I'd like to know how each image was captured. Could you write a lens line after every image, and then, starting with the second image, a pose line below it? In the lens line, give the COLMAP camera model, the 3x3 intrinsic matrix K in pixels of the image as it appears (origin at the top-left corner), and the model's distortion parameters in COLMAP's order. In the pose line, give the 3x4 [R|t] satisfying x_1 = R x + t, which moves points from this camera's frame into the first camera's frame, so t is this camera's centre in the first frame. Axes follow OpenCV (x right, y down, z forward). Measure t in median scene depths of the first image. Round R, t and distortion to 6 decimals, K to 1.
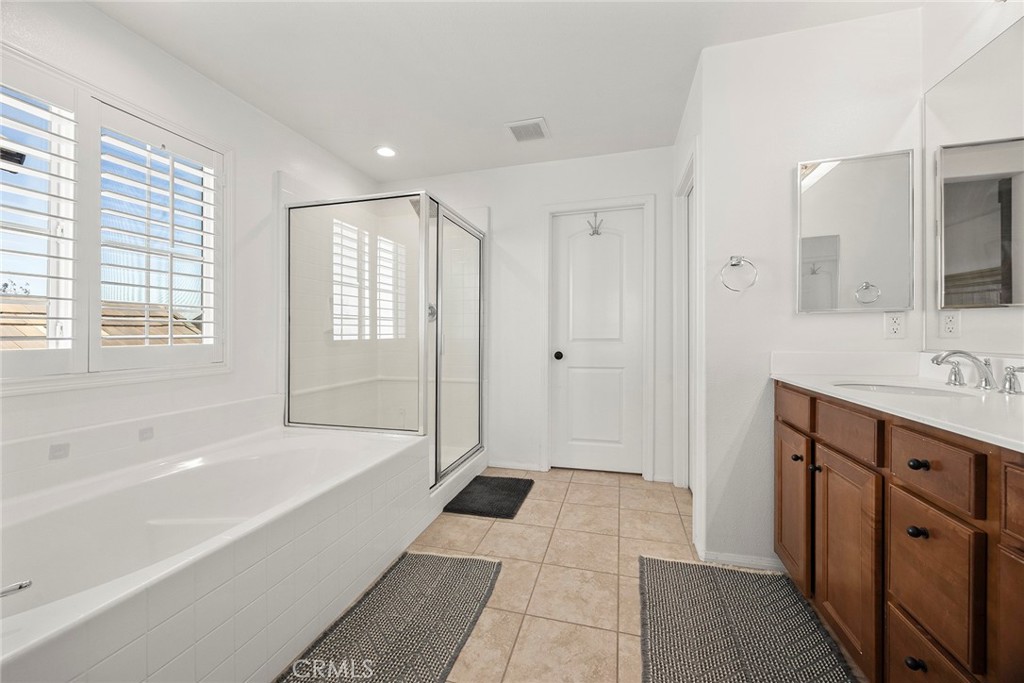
lens RADIAL K [[385.8, 0, 527.5], [0, 385.8, 328.7], [0, 0, 1]] dist [-0.001506, -0.000040]
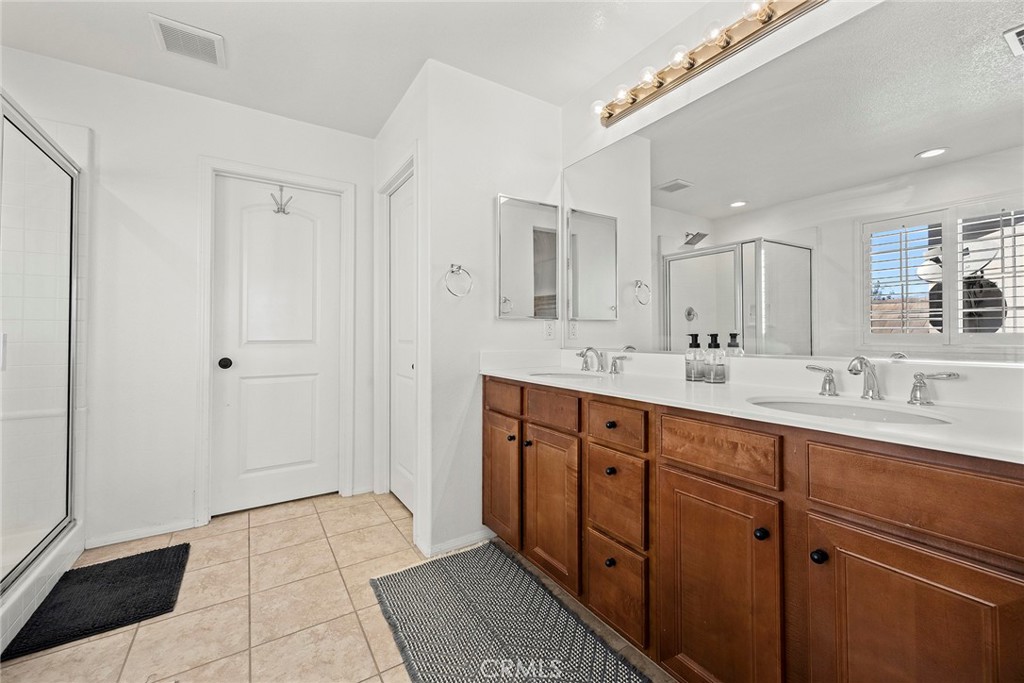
lens RADIAL K [[397.9, 0, 510.9], [0, 397.9, 328.2], [0, 0, 1]] dist [0.000921, 0.000180]
pose [[0.683310, 0.019332, 0.729872, -0.166588], [-0.015410, 0.999809, -0.012056, 0.004235], [-0.729966, -0.003009, 0.683477, 0.114002]]
